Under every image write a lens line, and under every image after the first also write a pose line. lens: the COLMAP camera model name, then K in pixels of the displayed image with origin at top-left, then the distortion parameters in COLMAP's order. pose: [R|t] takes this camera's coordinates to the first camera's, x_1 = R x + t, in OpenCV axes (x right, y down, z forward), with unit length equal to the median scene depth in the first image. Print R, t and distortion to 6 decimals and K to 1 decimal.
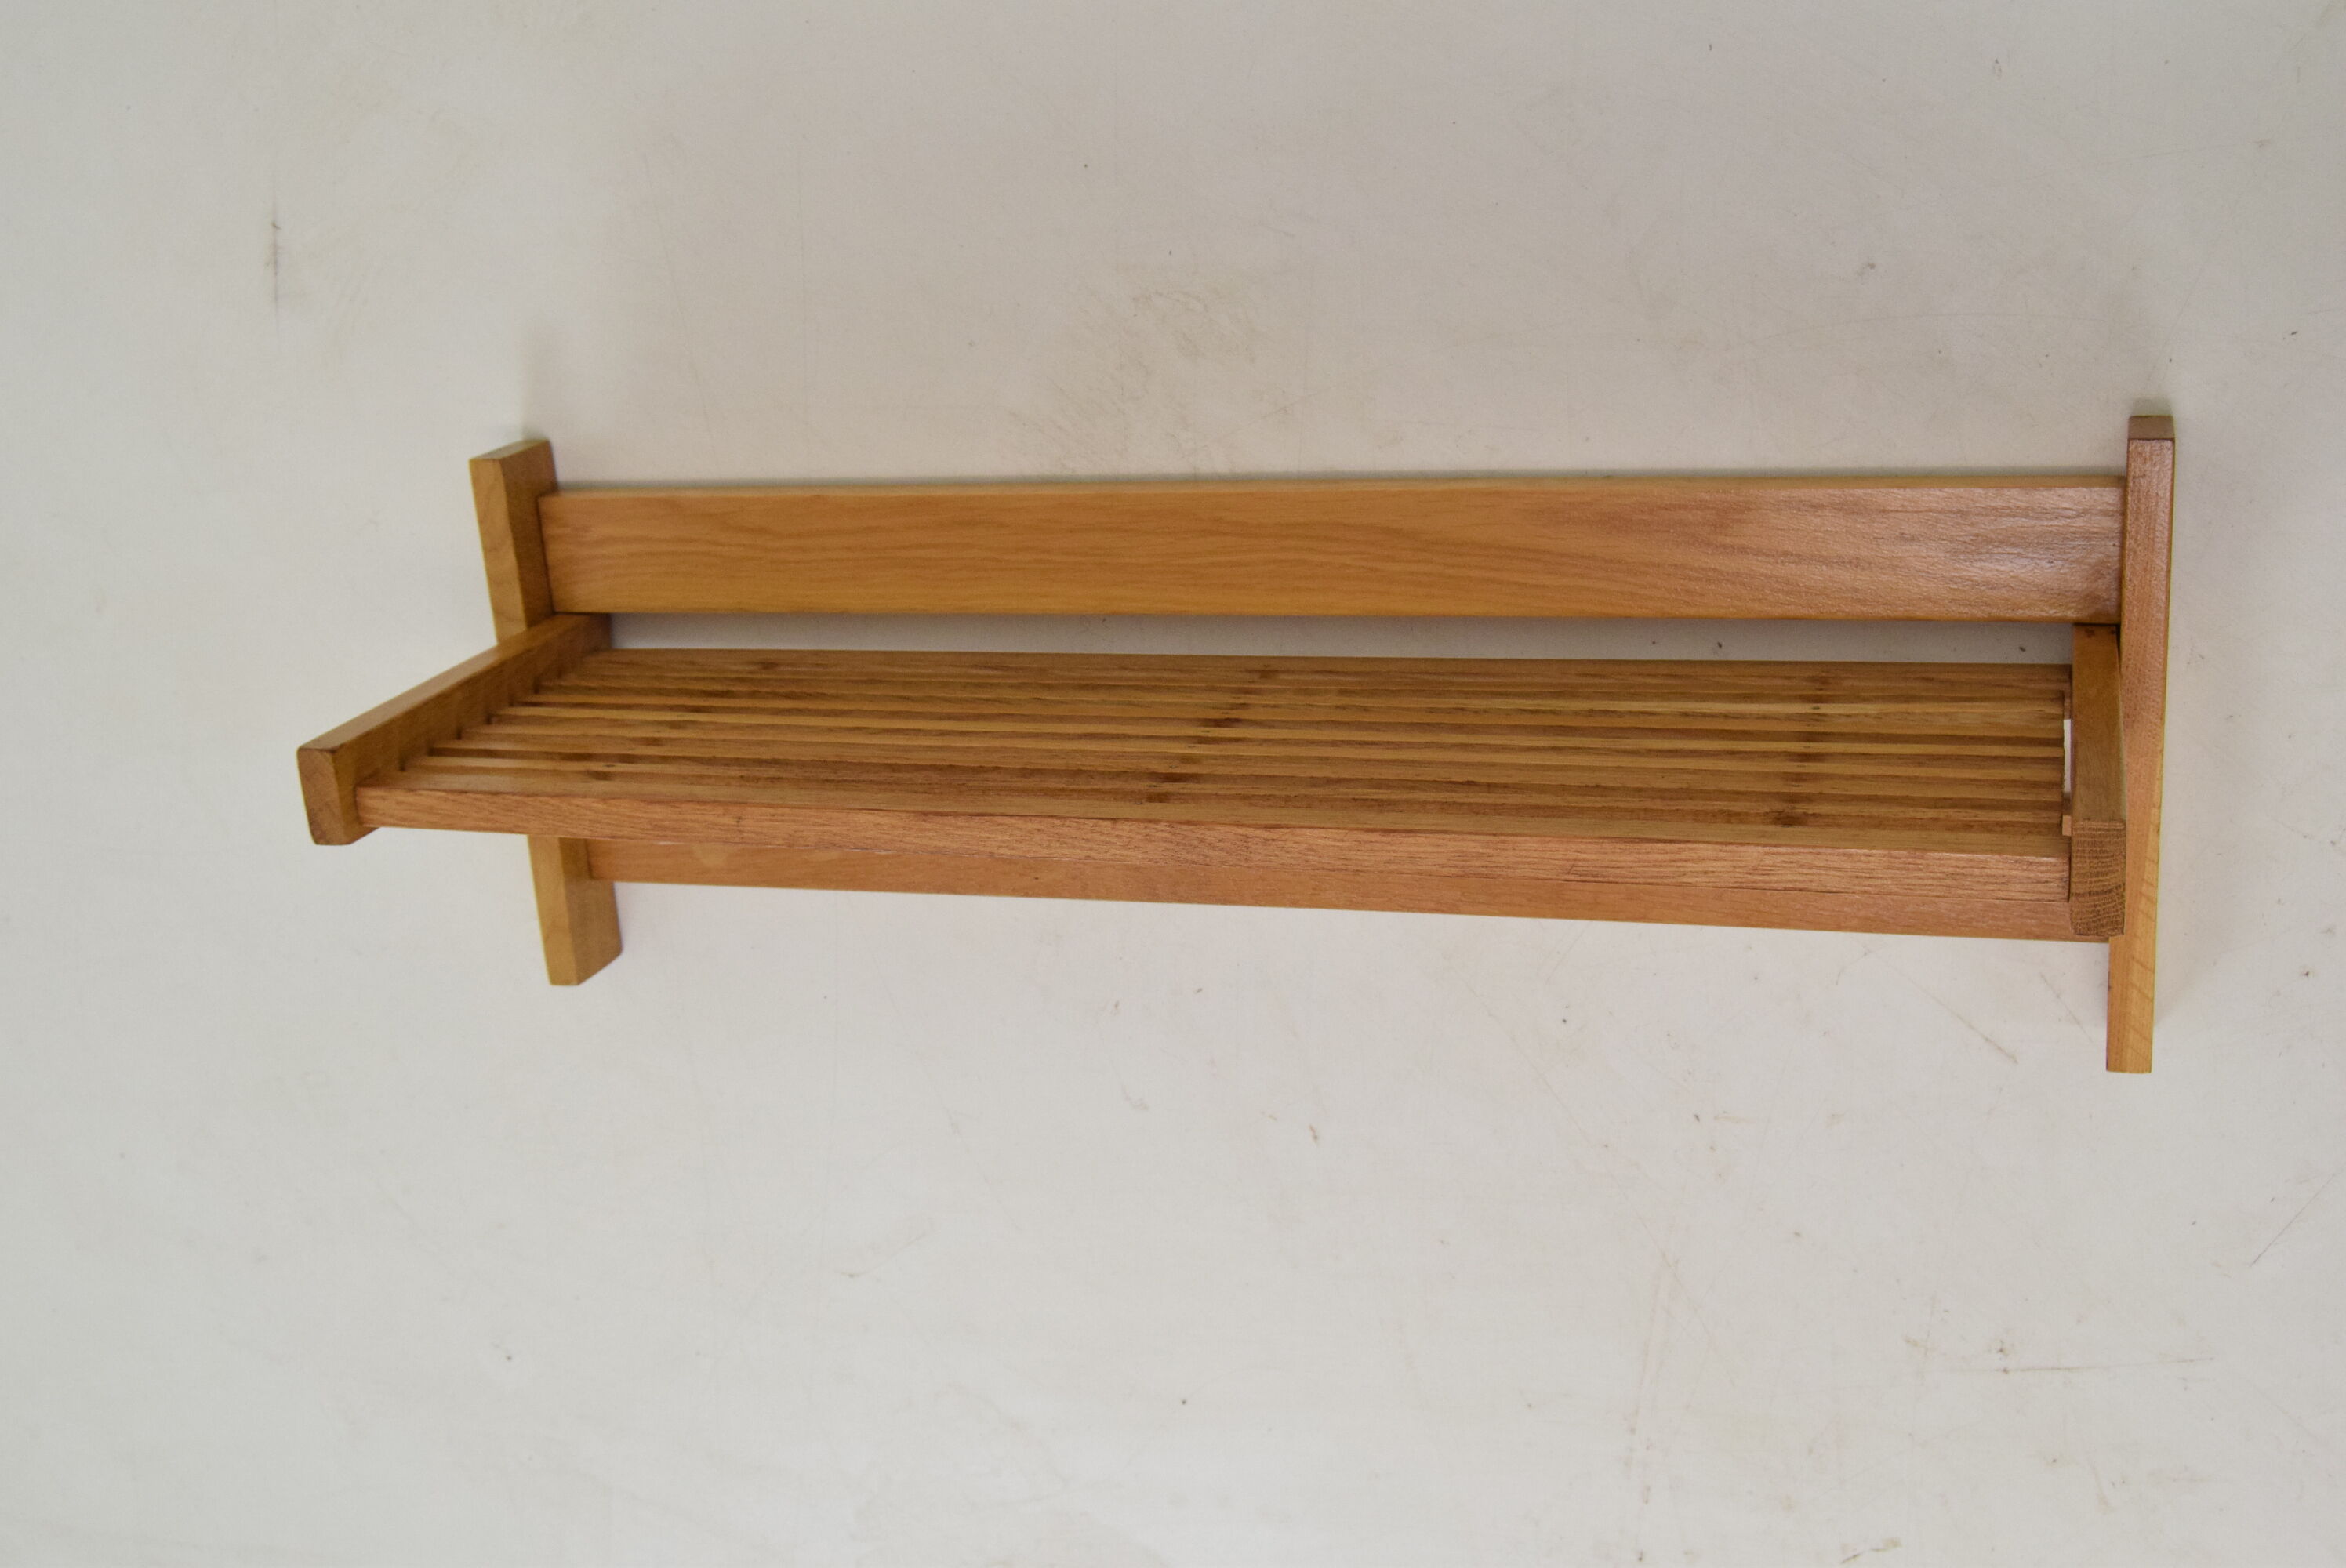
lens RADIAL K [[2698.9, 0, 1173.0], [0, 2698.9, 784.0], [0, 0, 1]] dist [-0.055135, -0.019215]
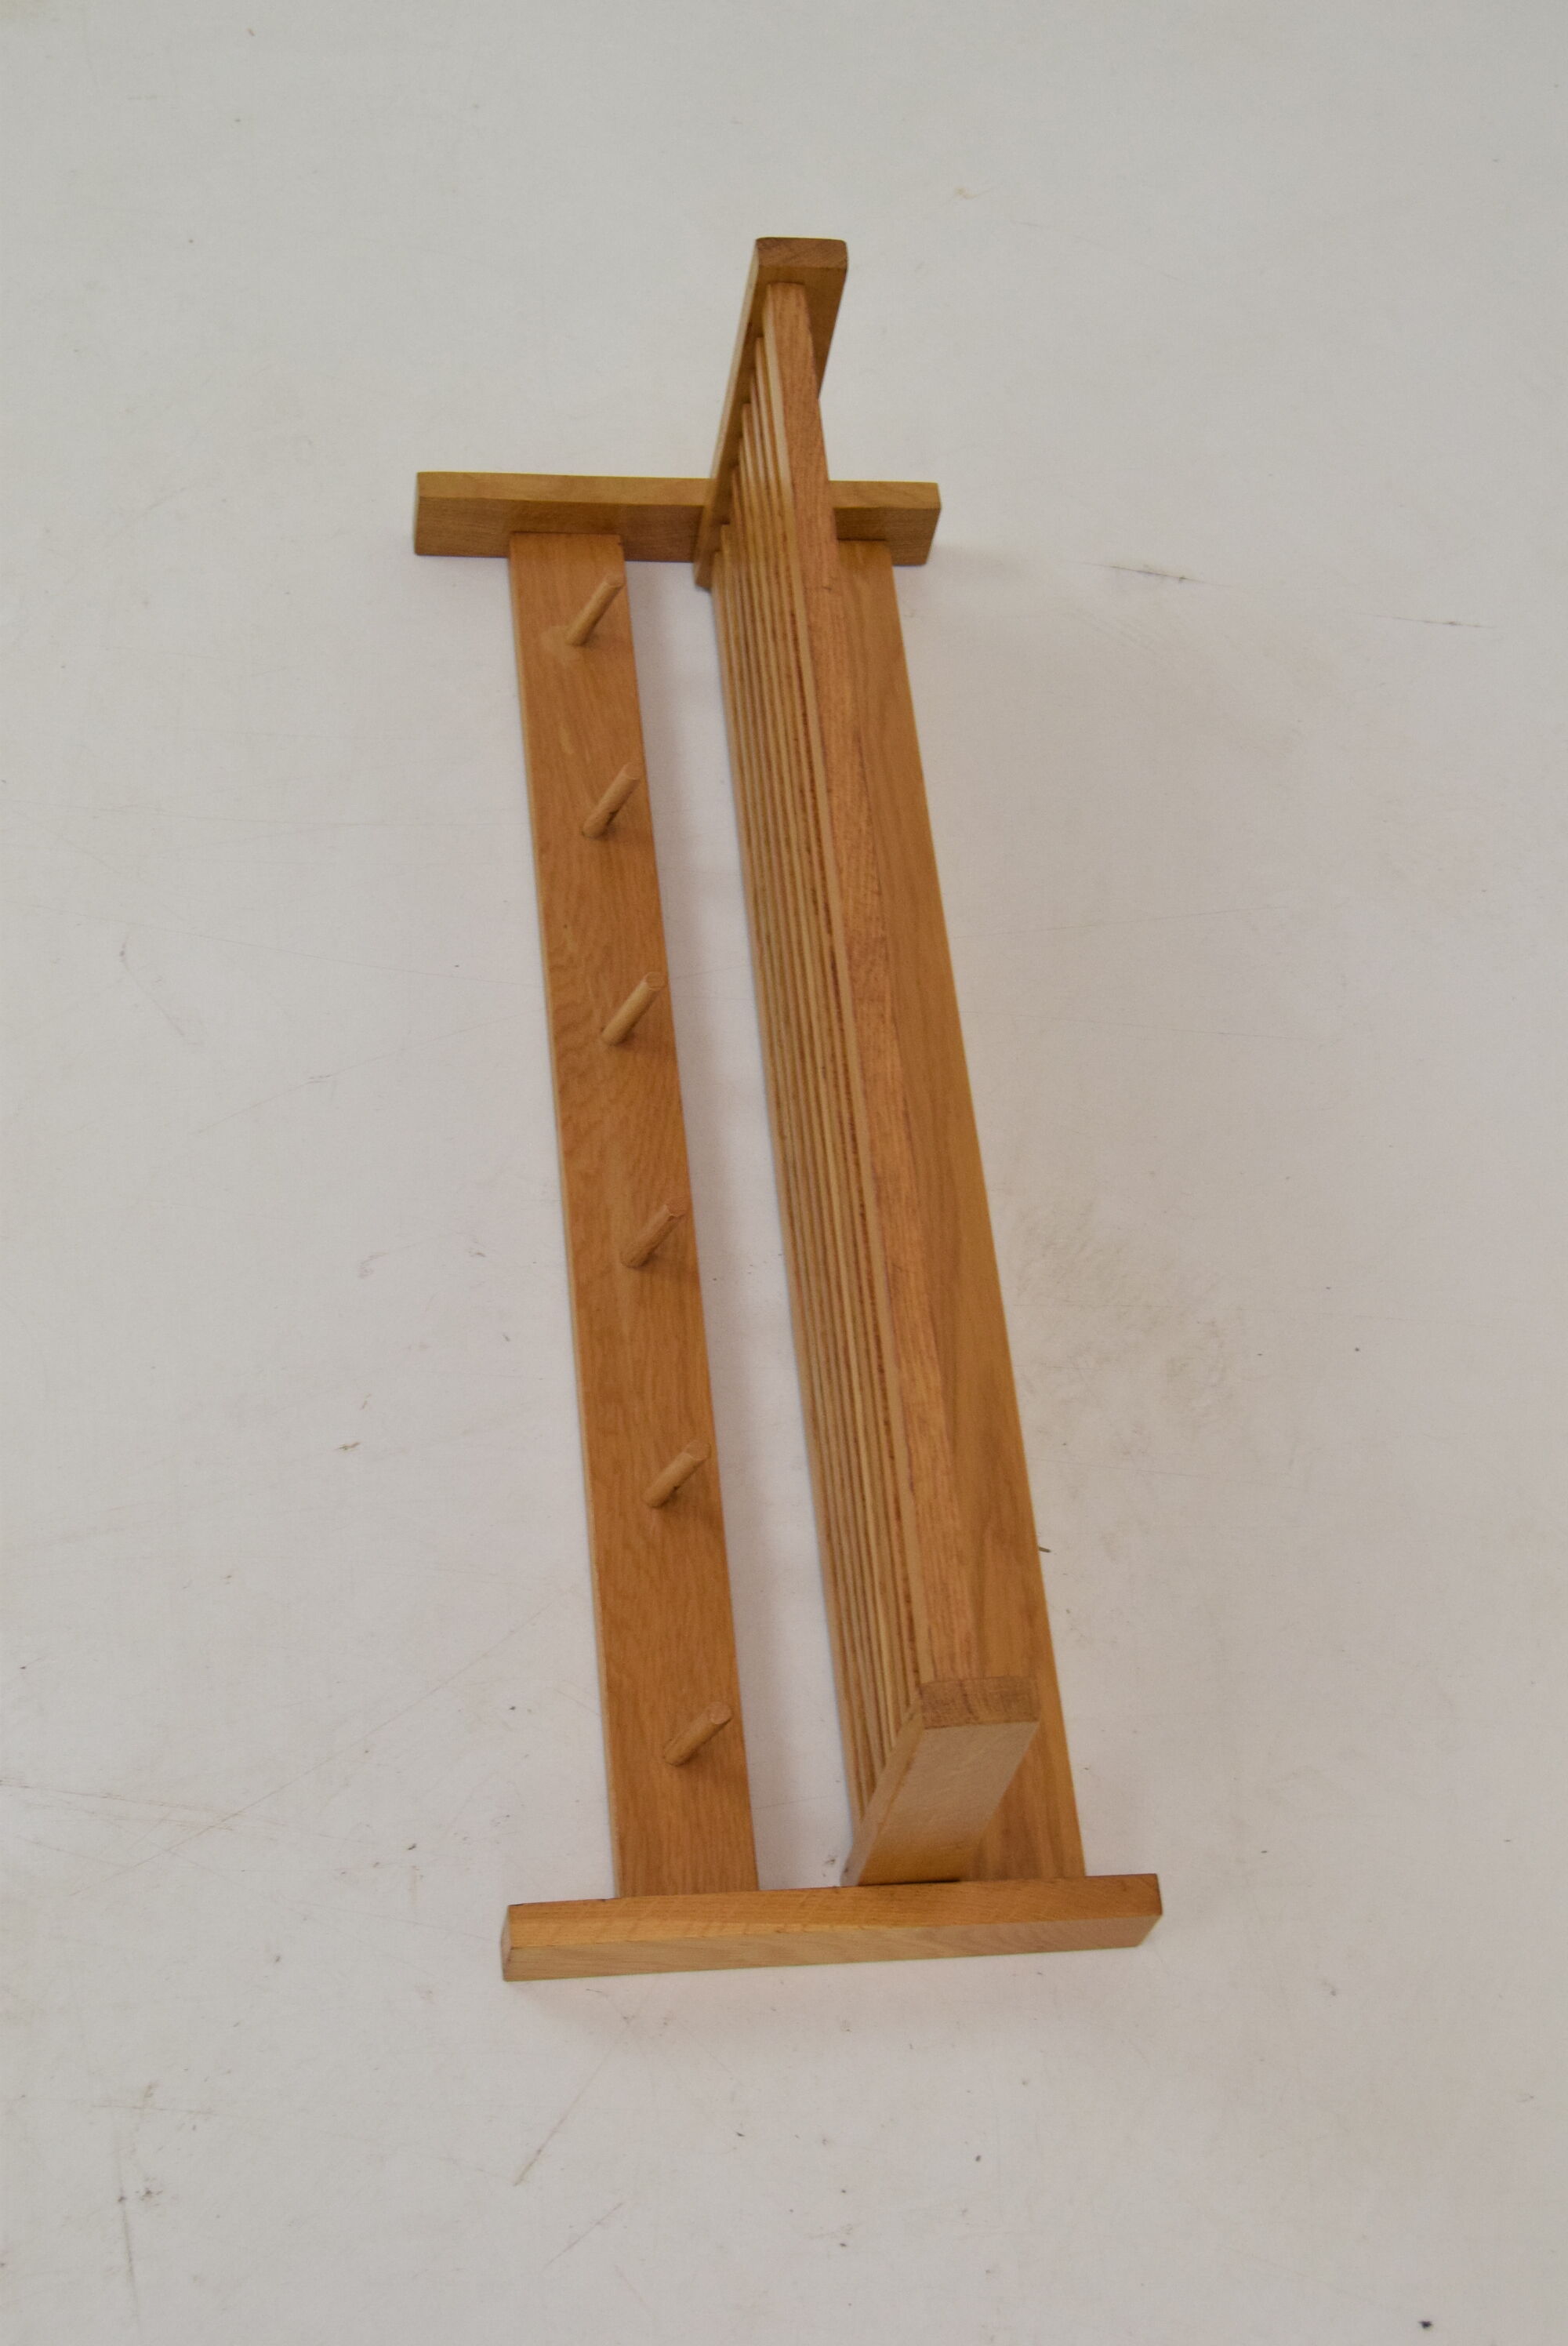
lens RADIAL K [[3360.1, 0, 784.0], [0, 3360.1, 1173.0], [0, 0, 1]] dist [-0.023937, -0.087232]
pose [[-0.024260, 0.978848, -0.203146, 0.312081], [-0.887868, -0.114489, -0.445627, 0.546369], [-0.459459, 0.169556, 0.871865, -0.122024]]
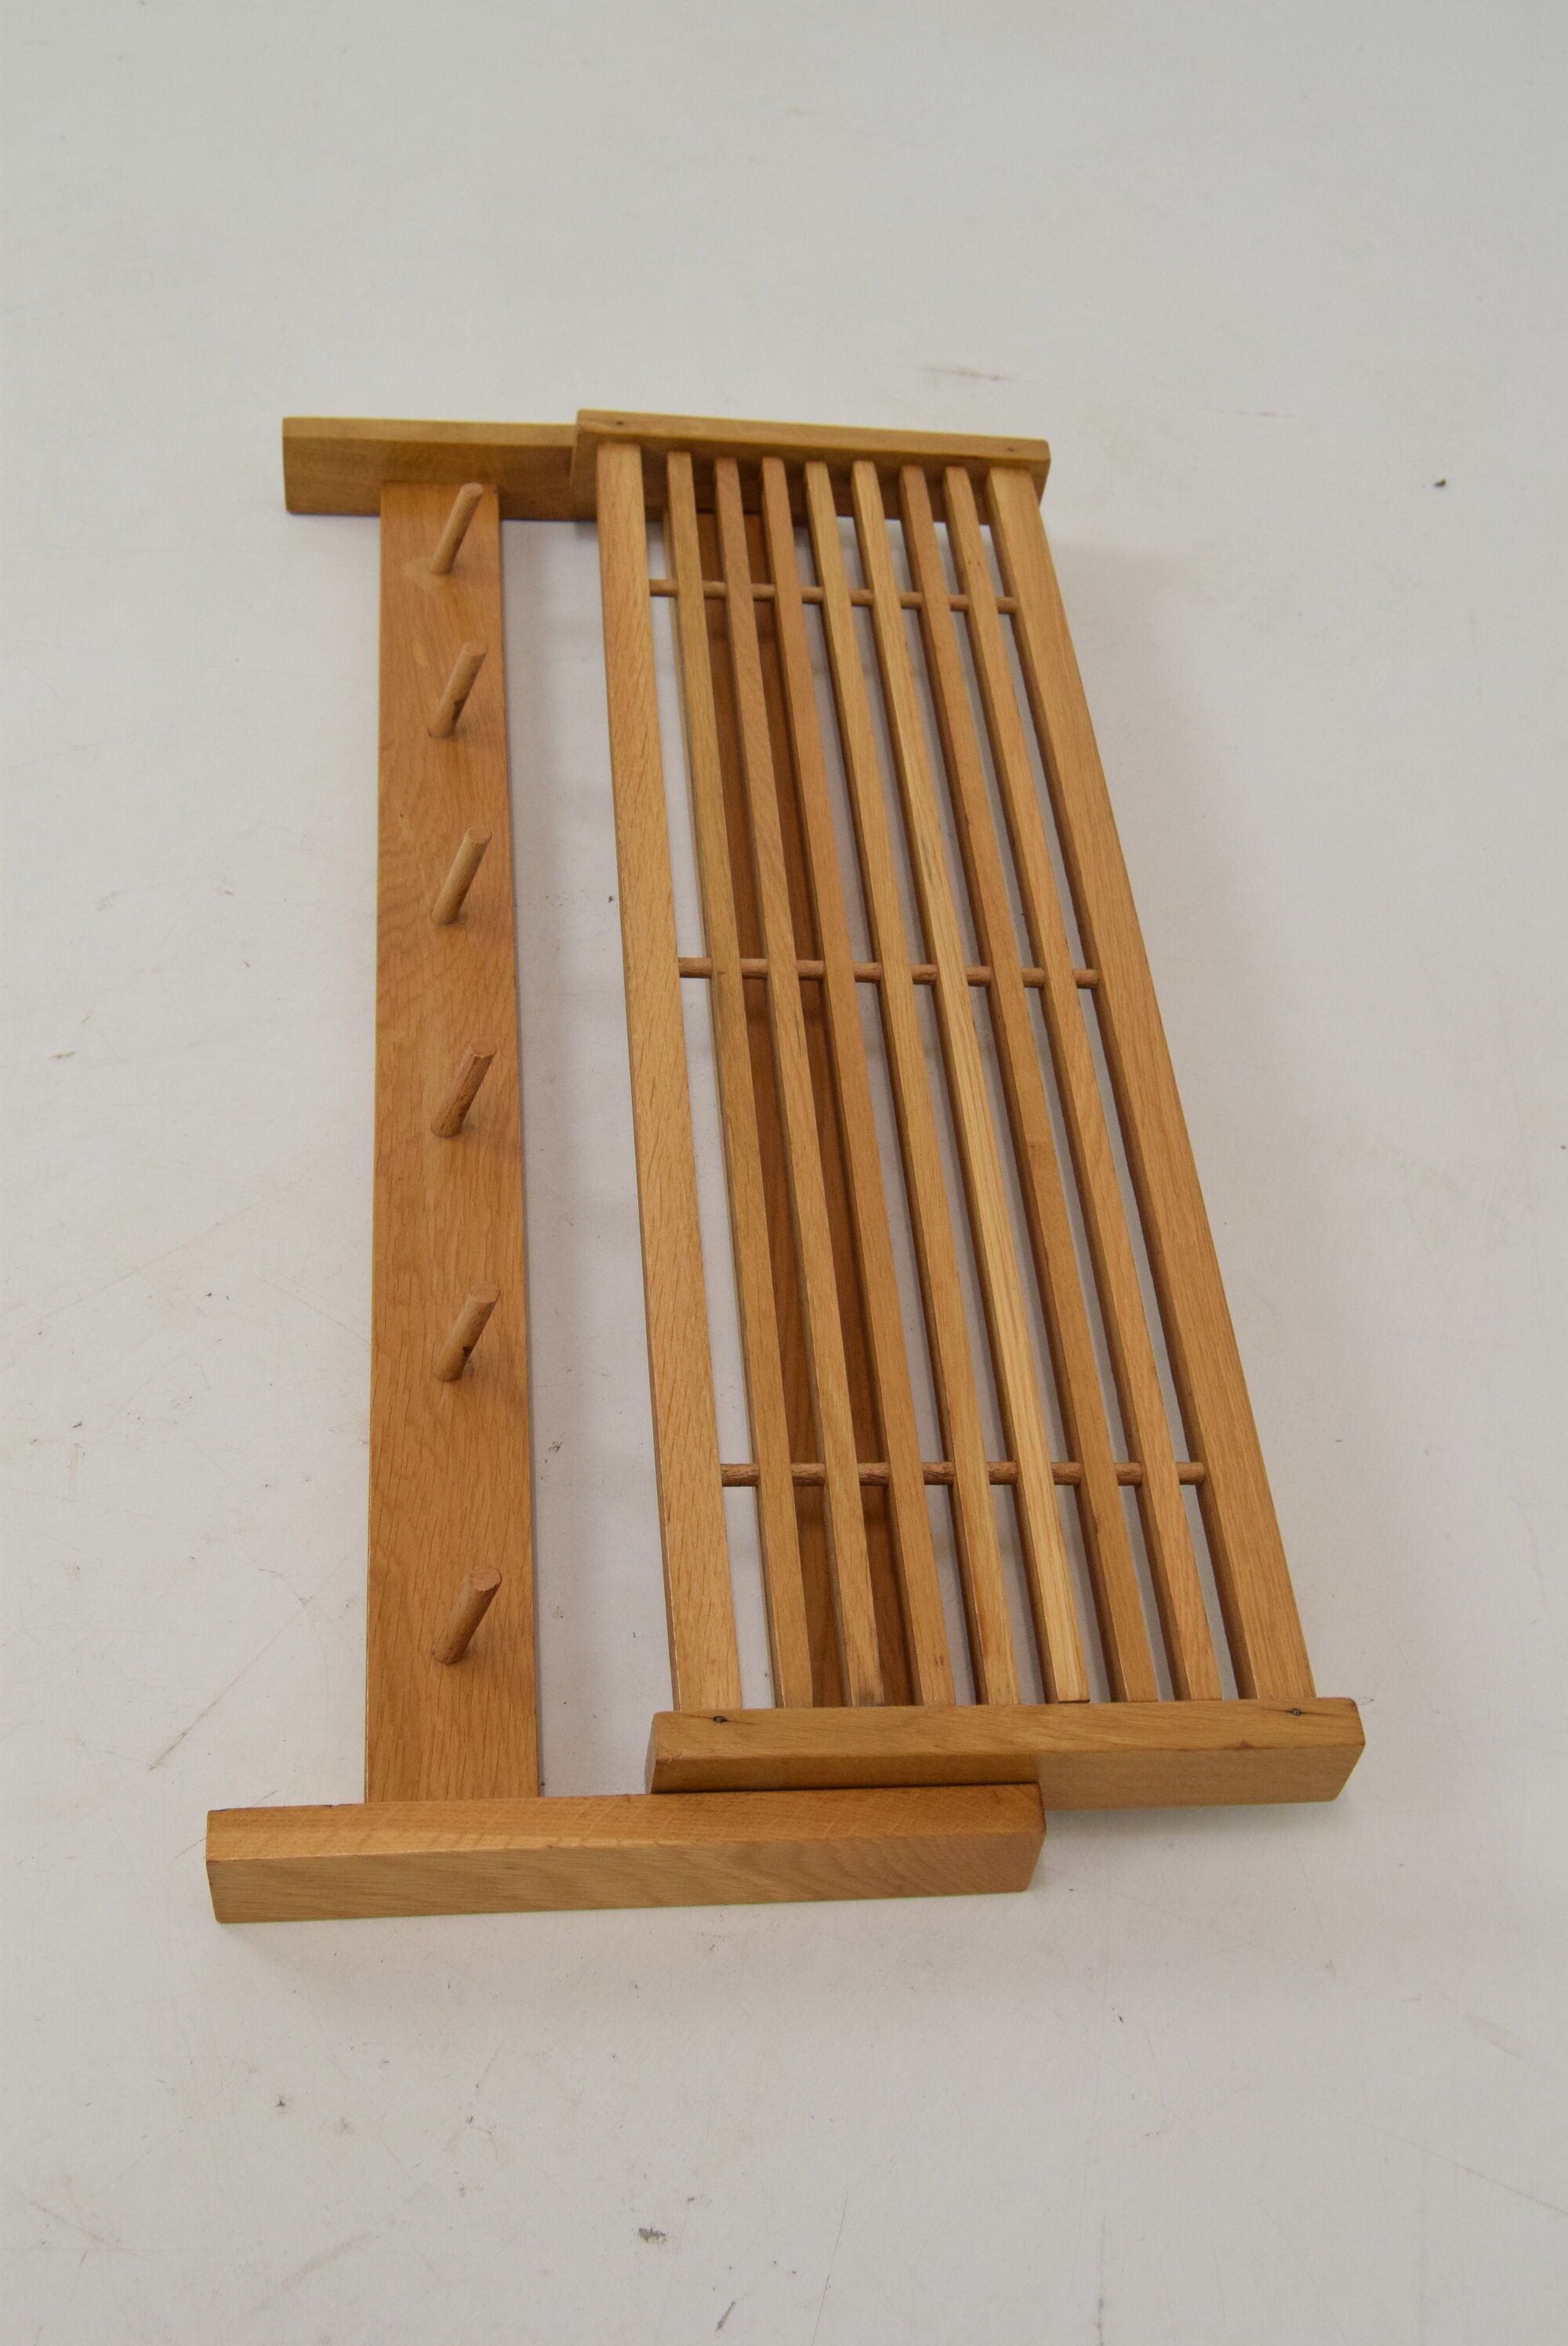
lens RADIAL K [[2698.9, 0, 784.0], [0, 2698.9, 1173.0], [0, 0, 1]] dist [-0.055135, -0.019215]
pose [[-0.019854, 0.930299, -0.366263, 0.426465], [-0.916004, -0.163736, -0.366233, 0.249705], [-0.400677, 0.328228, 0.855409, 0.211642]]
